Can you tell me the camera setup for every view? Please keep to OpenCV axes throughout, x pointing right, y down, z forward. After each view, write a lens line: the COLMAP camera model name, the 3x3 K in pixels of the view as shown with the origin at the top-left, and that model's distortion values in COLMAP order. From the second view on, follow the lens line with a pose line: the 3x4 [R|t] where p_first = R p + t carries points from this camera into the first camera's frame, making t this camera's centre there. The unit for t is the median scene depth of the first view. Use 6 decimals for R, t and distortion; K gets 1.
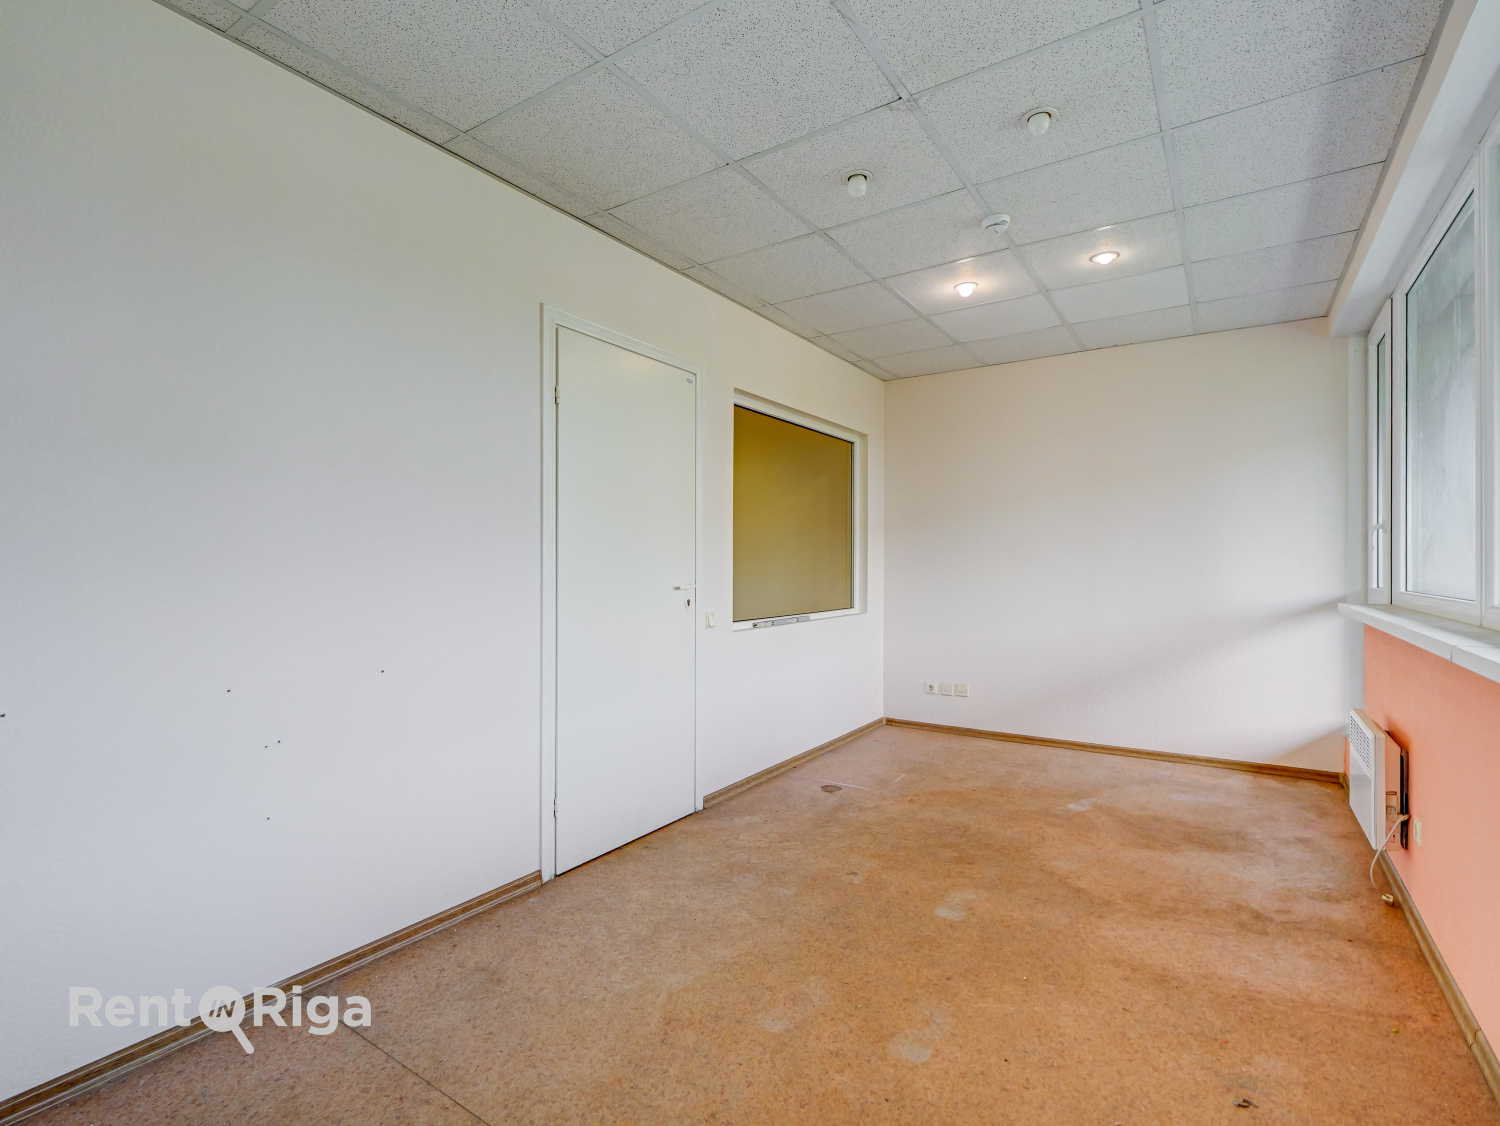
lens RADIAL K [[706.8, 0, 749.7], [0, 706.8, 566.6], [0, 0, 1]] dist [-0.013325, 0.000346]
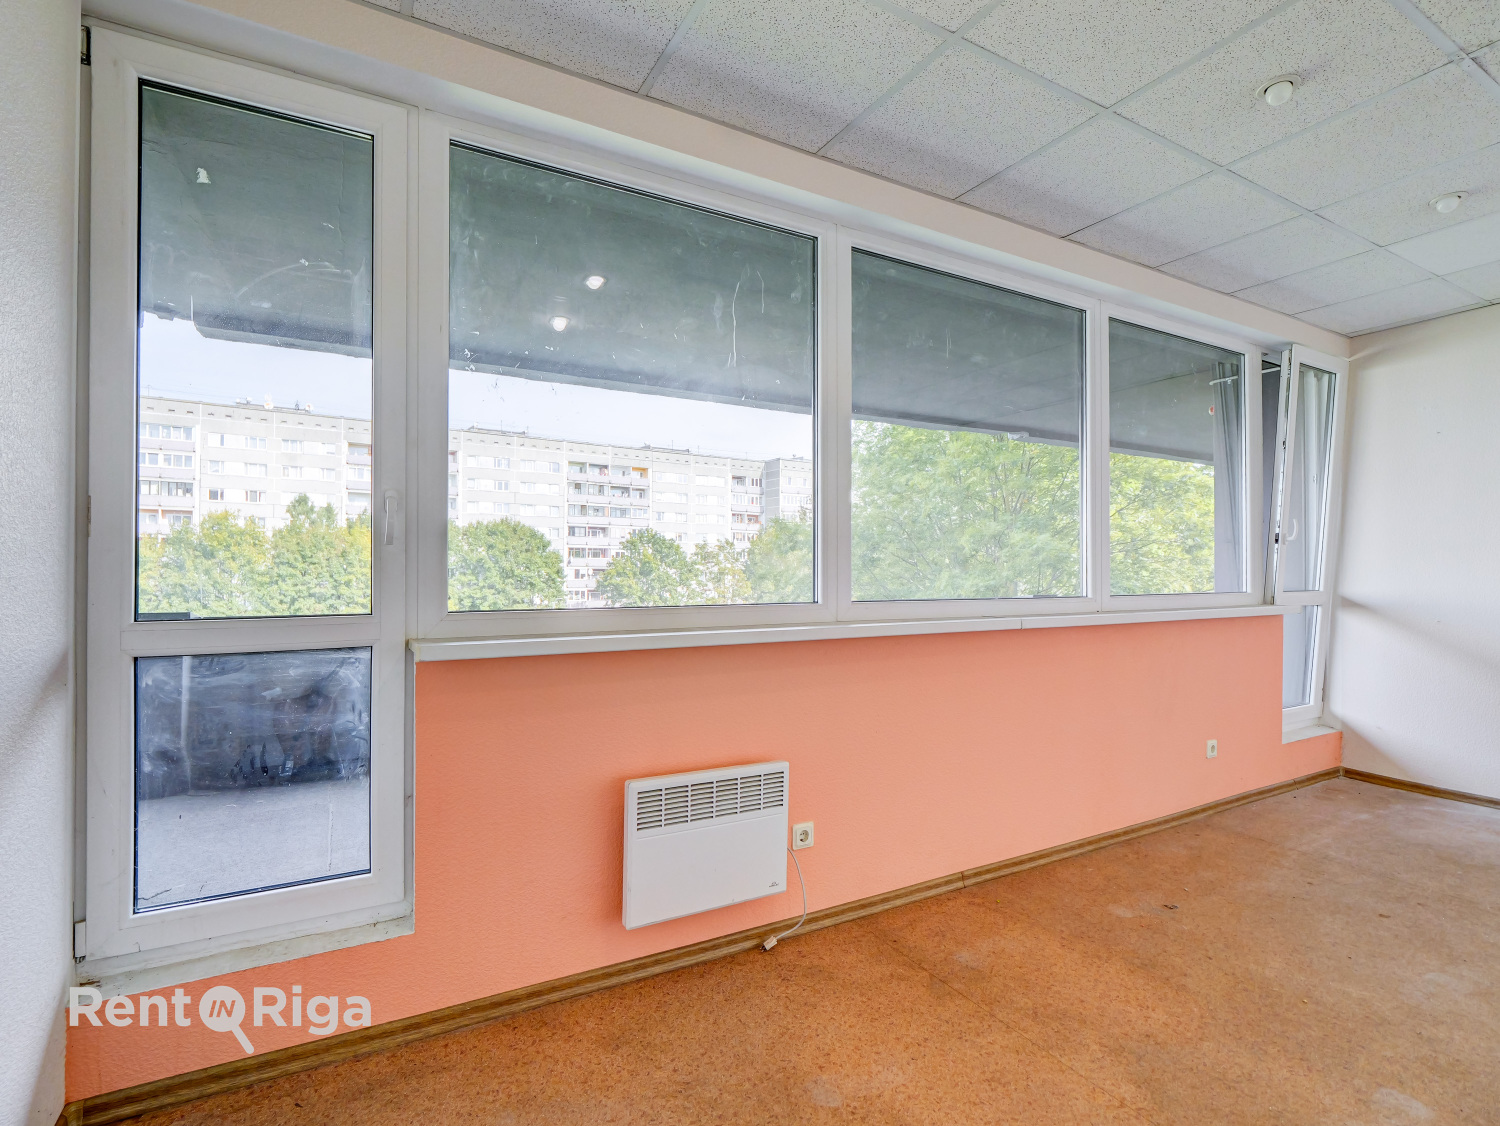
lens RADIAL K [[706.8, 0, 745.4], [0, 706.8, 564.2], [0, 0, 1]] dist [-0.013325, 0.000346]
pose [[-0.884538, 0.001540, 0.466465, 0.557006], [-0.001630, 0.999978, -0.006391, -0.012937], [-0.466465, -0.006413, -0.884516, 1.975775]]
